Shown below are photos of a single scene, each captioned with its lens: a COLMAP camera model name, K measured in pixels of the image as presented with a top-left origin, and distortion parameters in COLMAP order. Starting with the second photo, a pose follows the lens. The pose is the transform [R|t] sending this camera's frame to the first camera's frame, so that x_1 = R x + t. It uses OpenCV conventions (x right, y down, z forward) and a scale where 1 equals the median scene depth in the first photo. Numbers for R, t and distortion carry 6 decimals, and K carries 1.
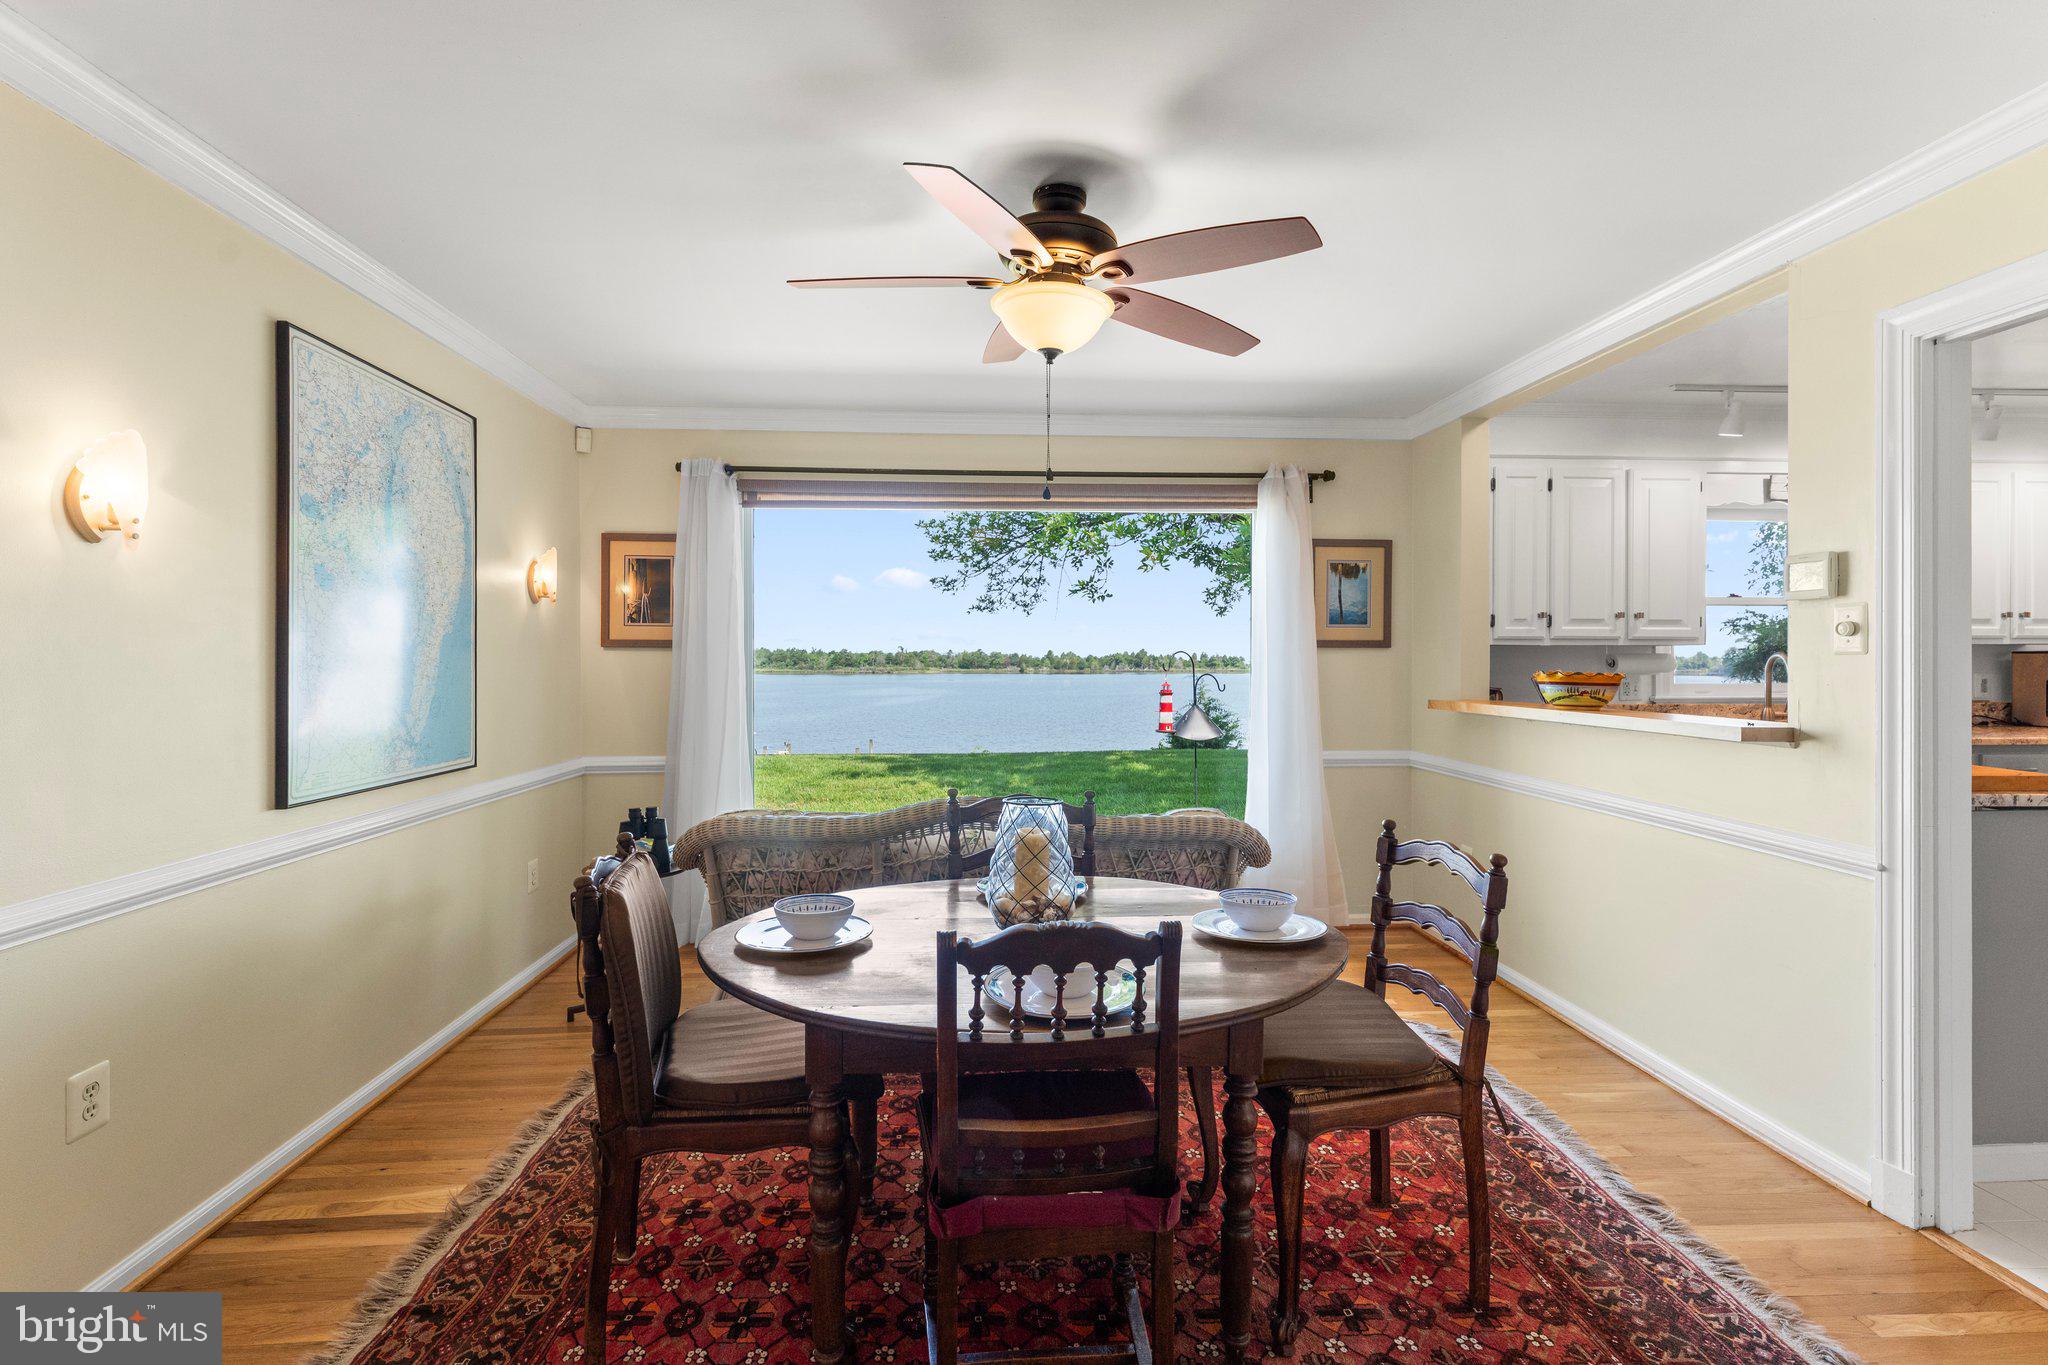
lens RADIAL K [[914.9, 0, 1004.6], [0, 914.9, 673.0], [0, 0, 1]] dist [-0.001256, 0.000452]
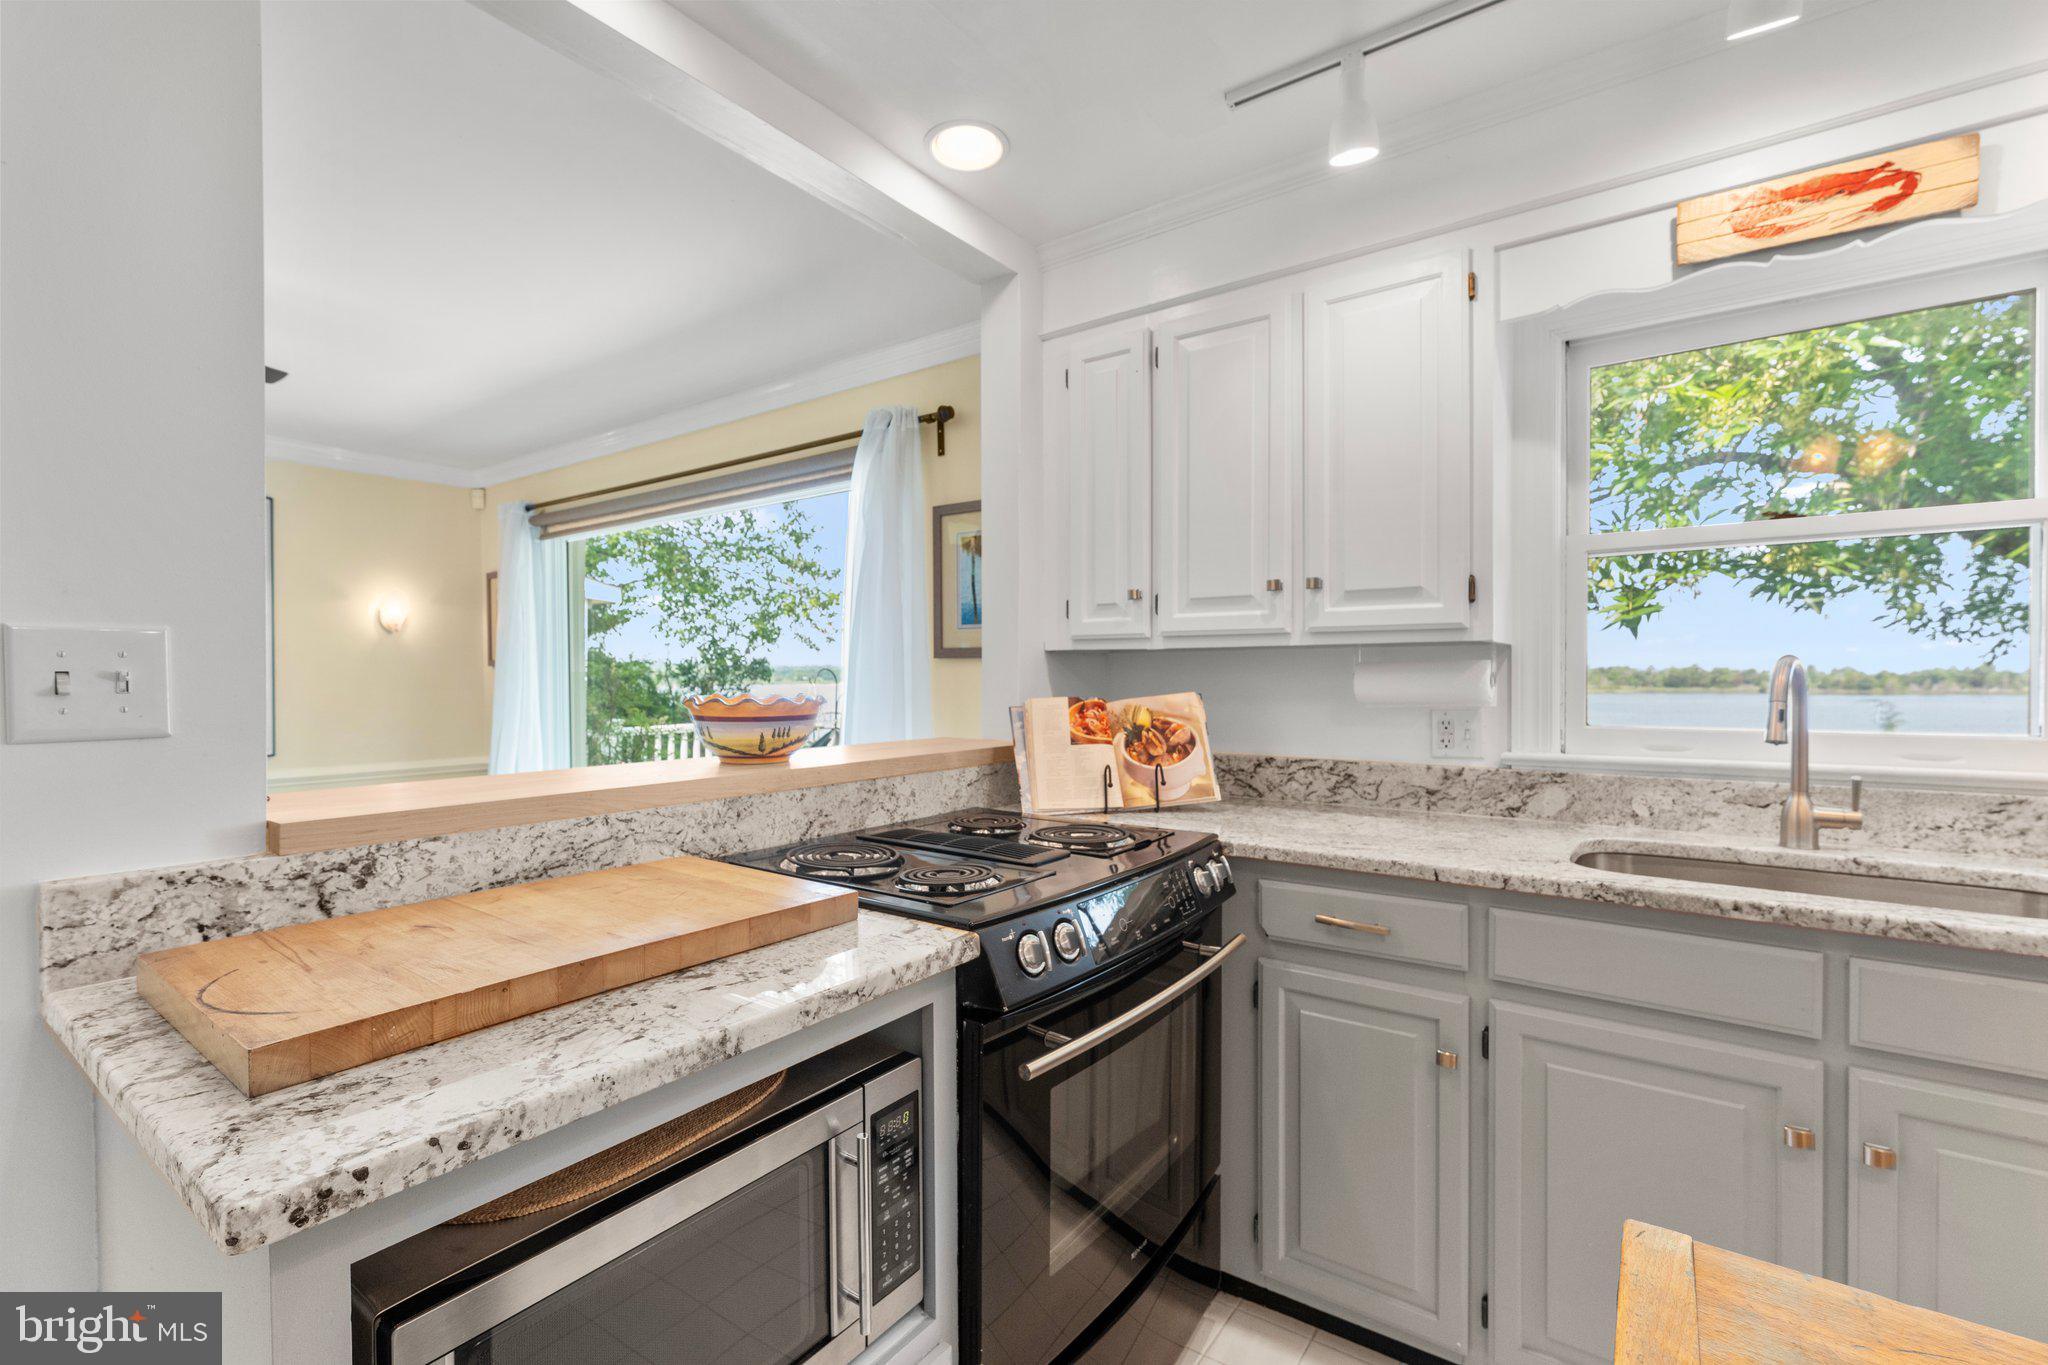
lens RADIAL K [[895.9, 0, 1012.2], [0, 895.9, 680.5], [0, 0, 1]] dist [-0.000926, -0.000172]
pose [[0.778033, 0.000201, -0.628224, 0.848181], [-0.007355, 0.999934, -0.008789, -0.005603], [0.628181, 0.011459, 0.777983, 0.516399]]
